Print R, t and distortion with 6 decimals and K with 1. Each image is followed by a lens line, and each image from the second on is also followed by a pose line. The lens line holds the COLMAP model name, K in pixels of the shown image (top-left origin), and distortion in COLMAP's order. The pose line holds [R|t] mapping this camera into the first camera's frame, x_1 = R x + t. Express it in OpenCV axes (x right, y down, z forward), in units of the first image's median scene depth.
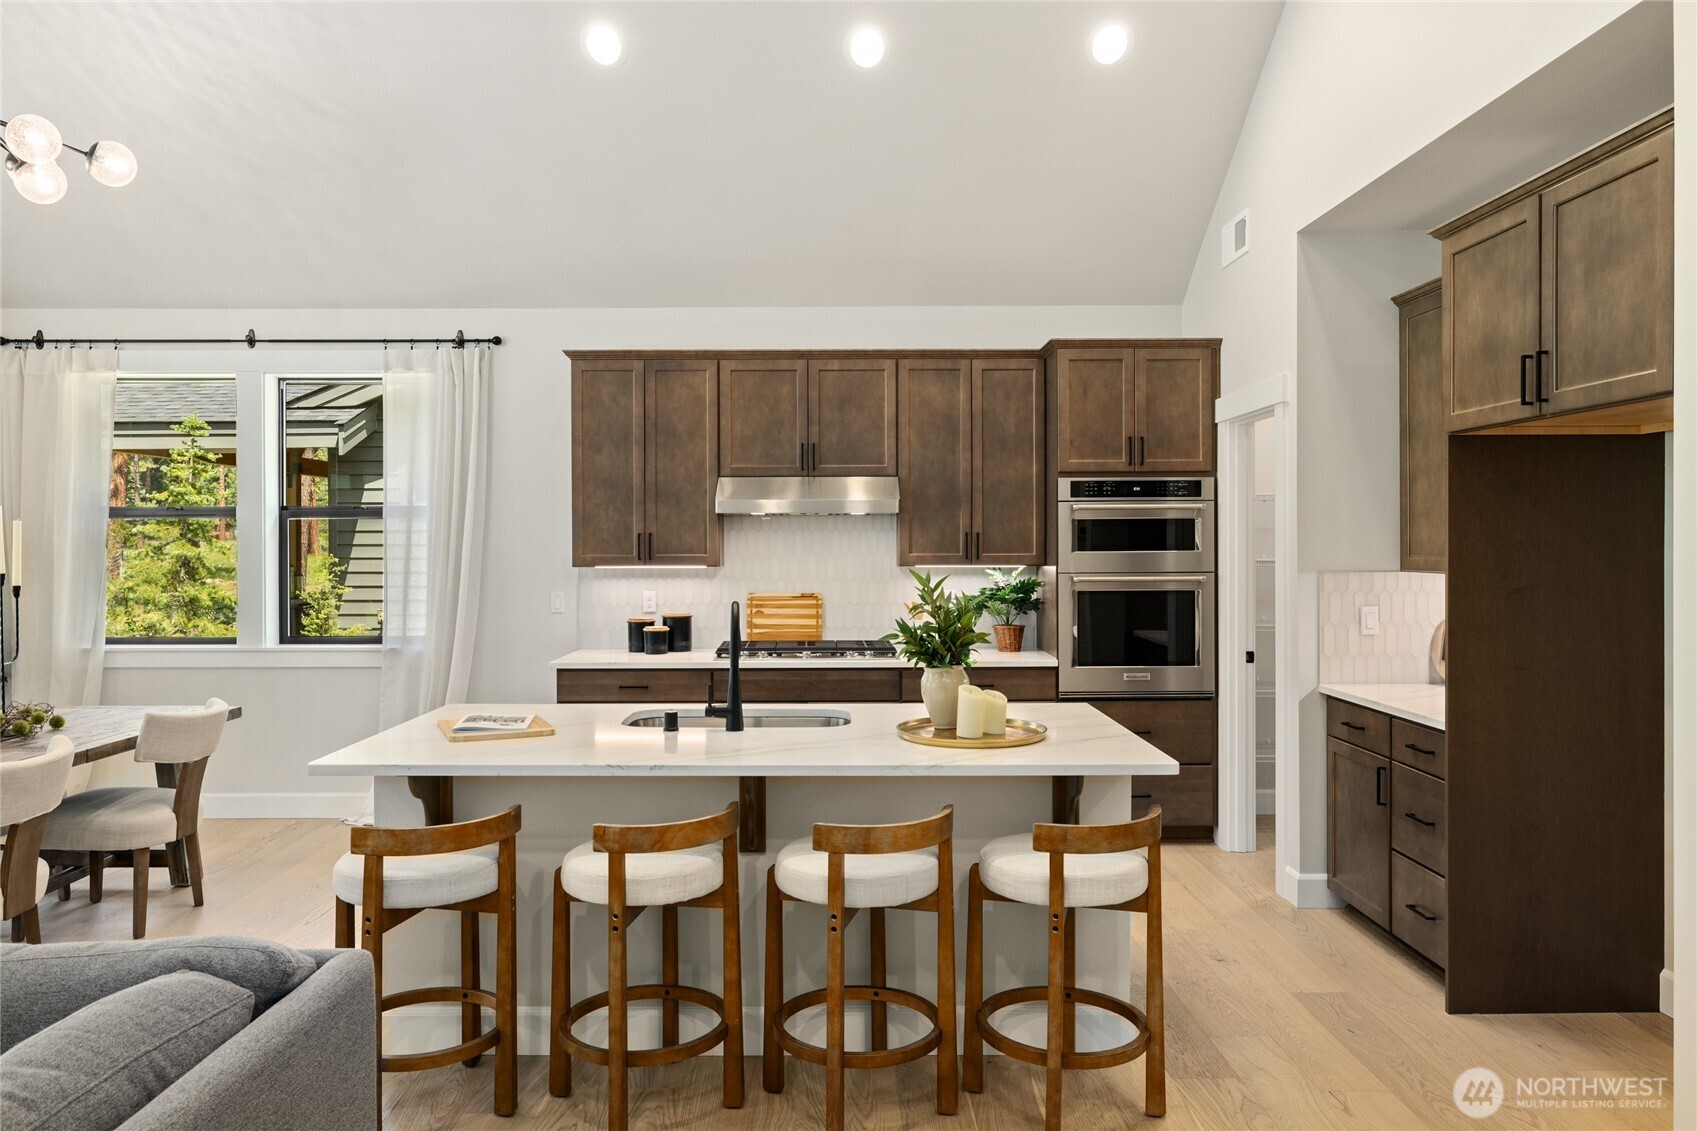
lens RADIAL K [[1128.5, 0, 834.7], [0, 1128.5, 549.6], [0, 0, 1]] dist [-0.010329, 0.004474]
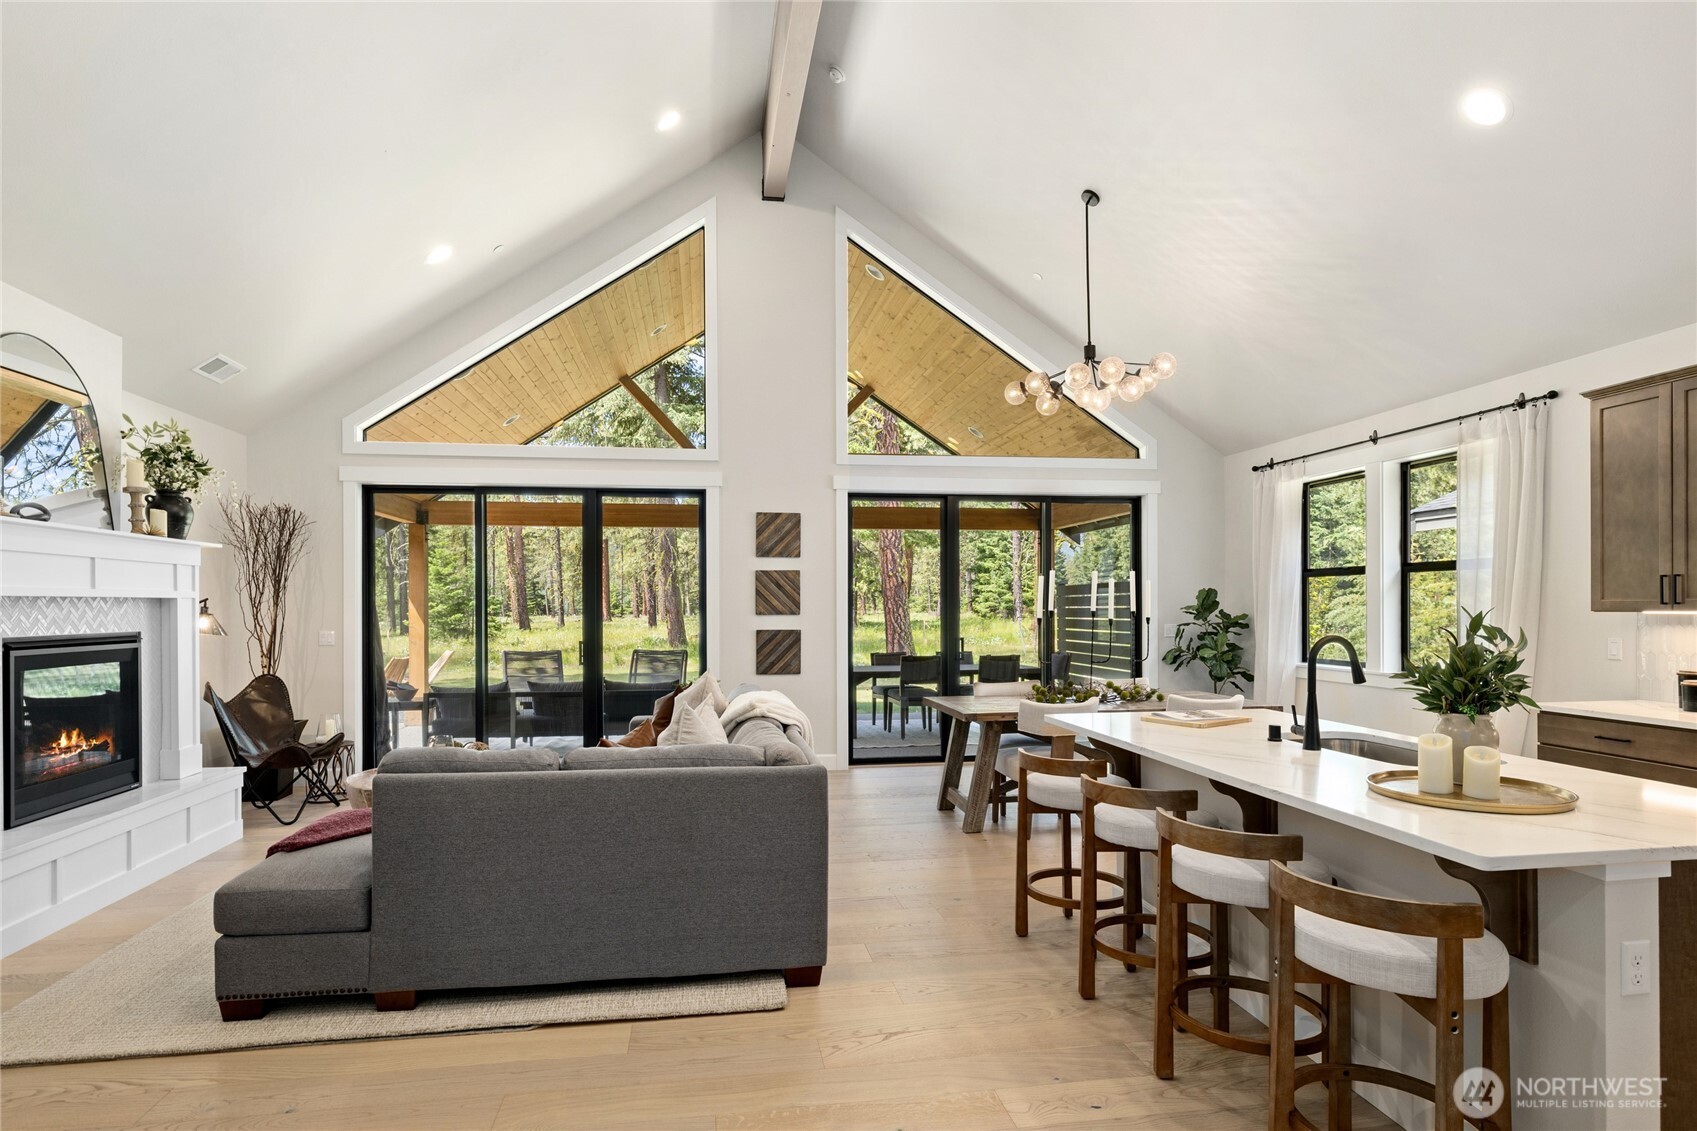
lens RADIAL K [[854.7, 0, 829.4], [0, 854.7, 607.4], [0, 0, 1]] dist [-0.018200, 0.007506]
pose [[0.149101, 0.002839, -0.988818, 0.398513], [-0.000088, 0.999996, 0.002858, 0.009693], [0.988822, -0.000339, 0.149100, 0.235892]]
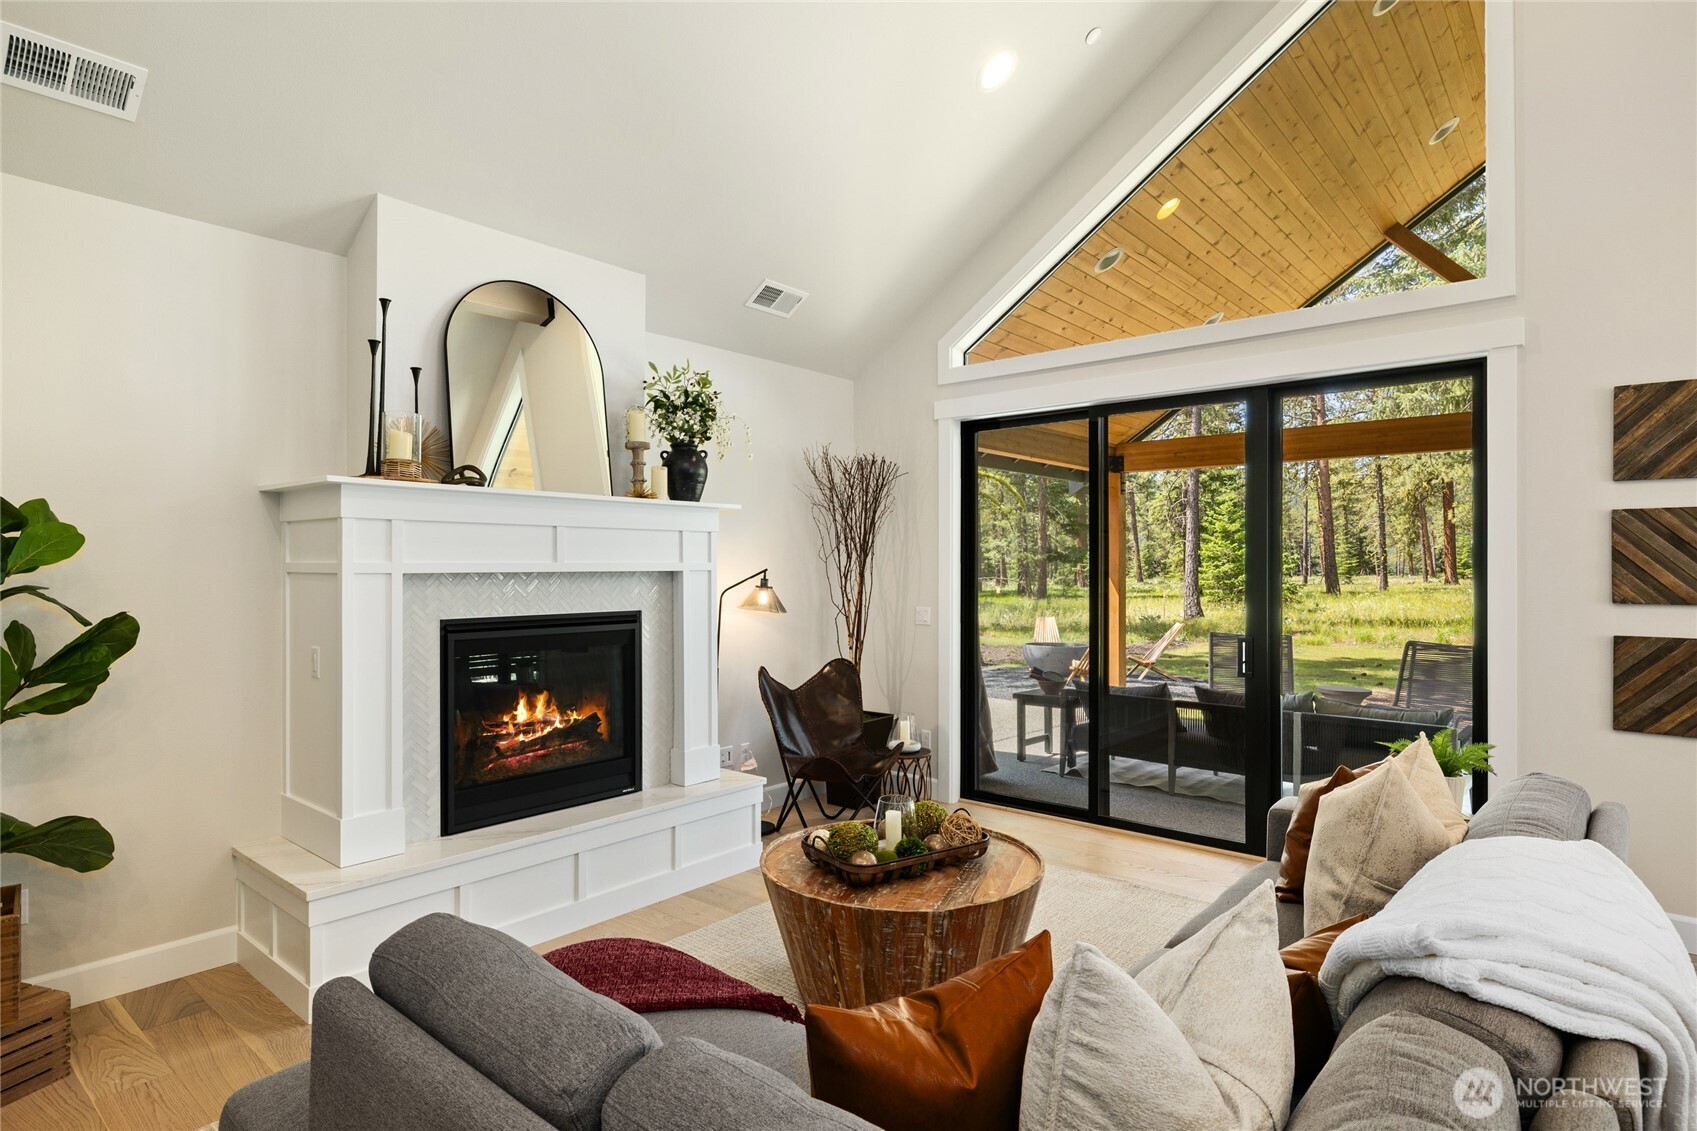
lens RADIAL K [[909.1, 0, 845.4], [0, 909.1, 564.0], [0, 0, 1]] dist [-0.004872, 0.001908]
pose [[-0.640984, 0.000480, -0.767554, -0.041646], [-0.000776, 0.999999, 0.001274, -0.004090], [0.767554, 0.001412, -0.640983, 0.312774]]
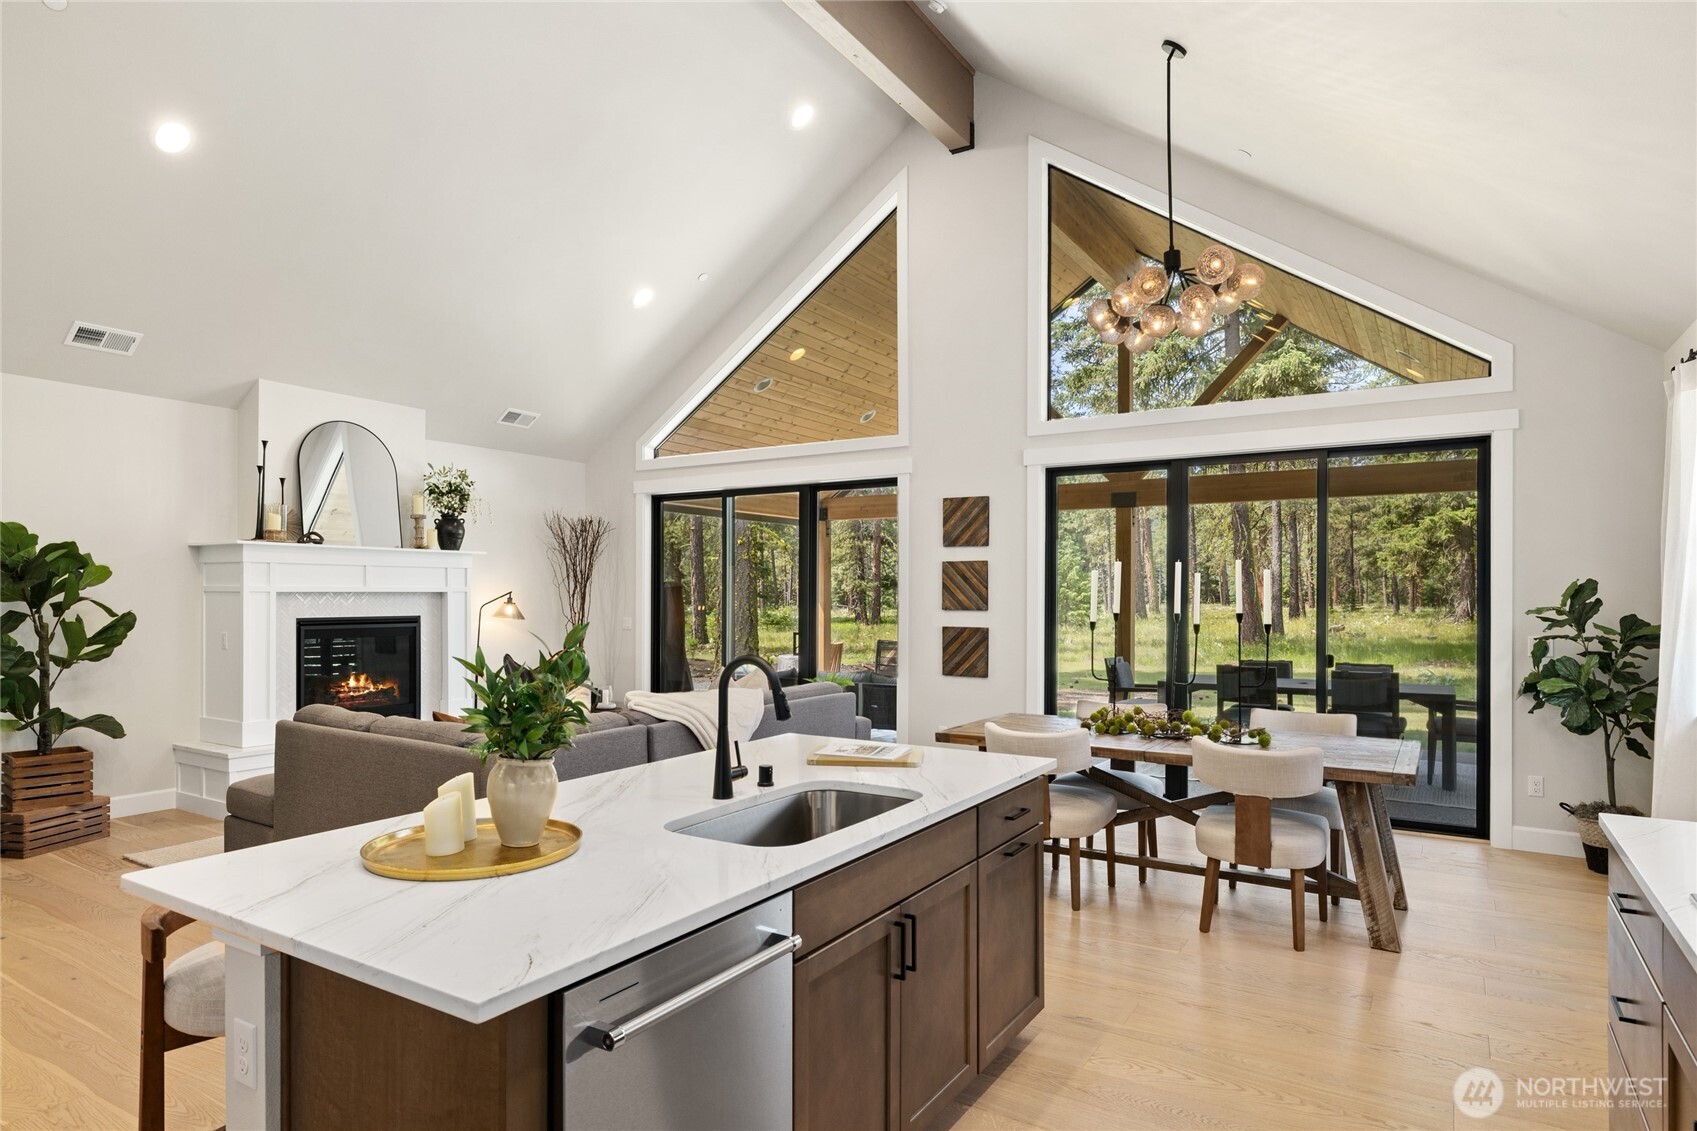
lens RADIAL K [[936.9, 0, 834.6], [0, 936.9, 593.6], [0, 0, 1]] dist [-0.007150, 0.000820]
pose [[-0.524627, 0.001507, -0.851331, 0.290114], [-0.004382, 0.999980, 0.004471, -0.003131], [0.851321, 0.006076, -0.524610, 0.867161]]
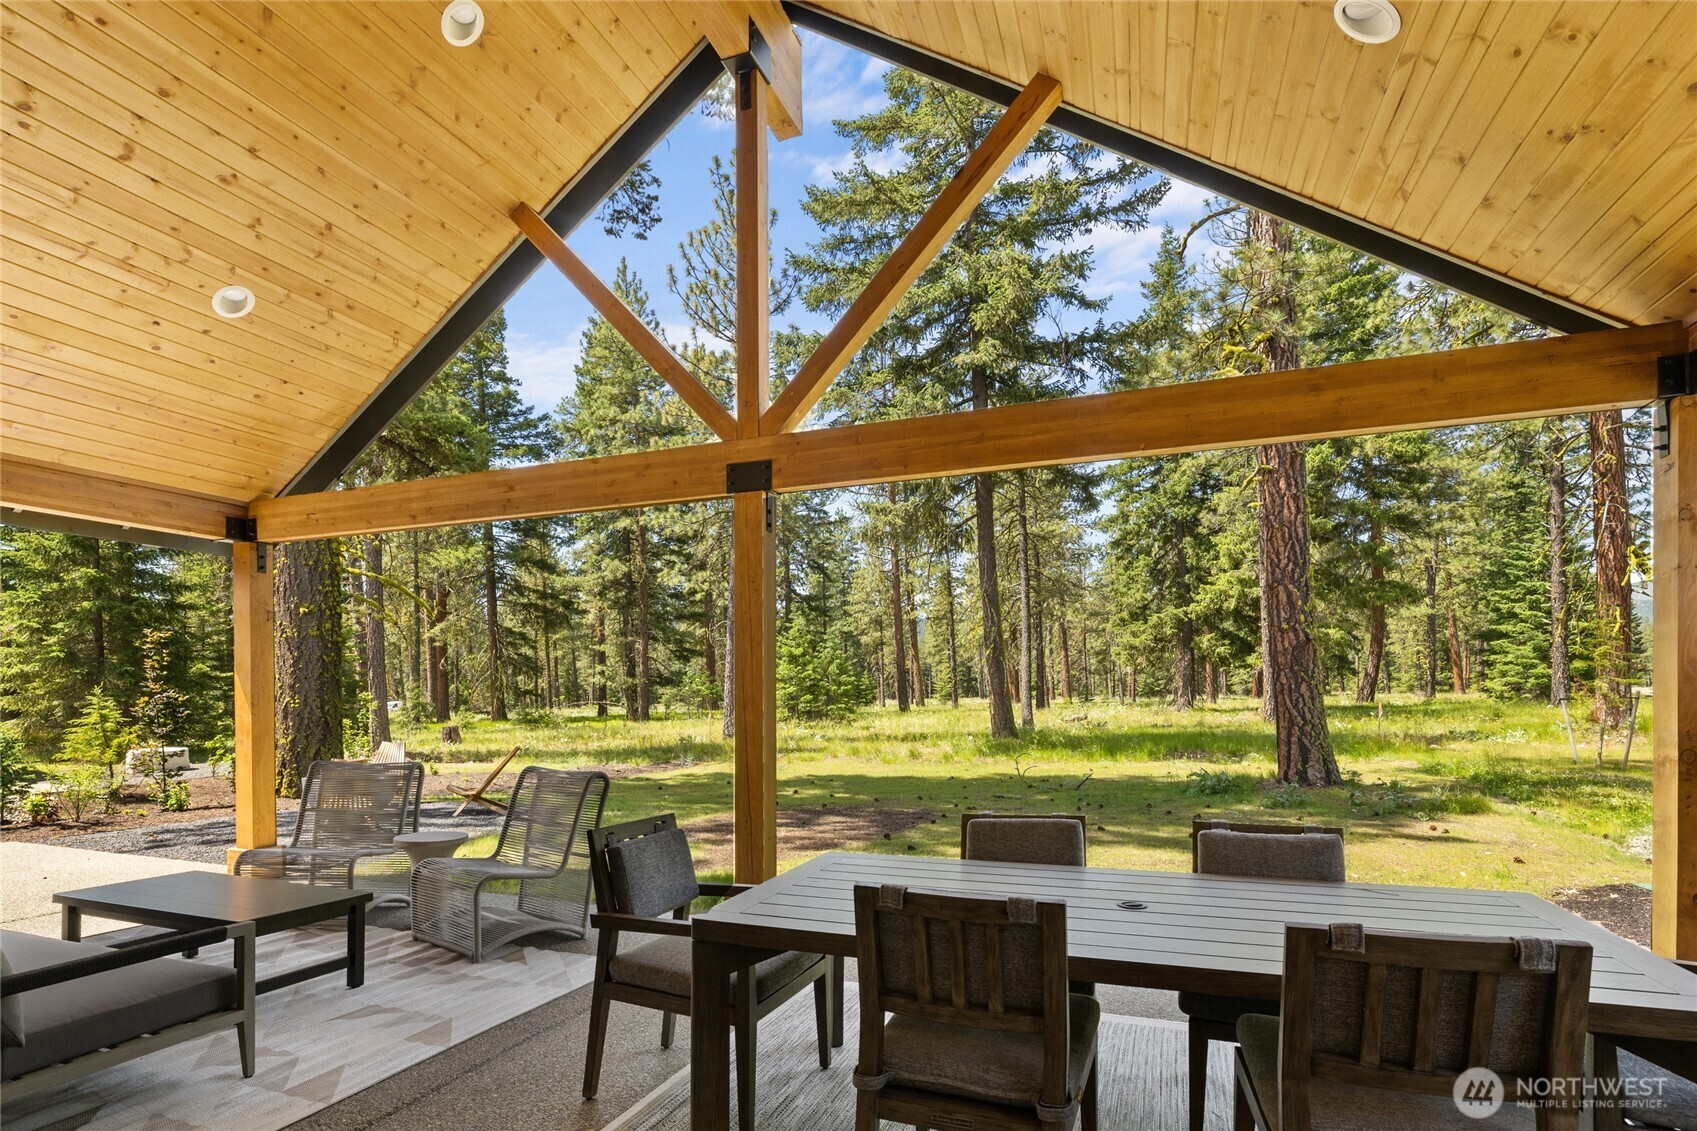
lens RADIAL K [[854.7, 0, 809.7], [0, 854.7, 693.1], [0, 0, 1]] dist [-0.018200, 0.007506]
pose [[-0.350156, 0.007871, -0.936658, -0.883839], [0.007487, 0.999956, 0.005604, 0.027743], [0.936661, -0.005050, -0.350200, 0.722645]]
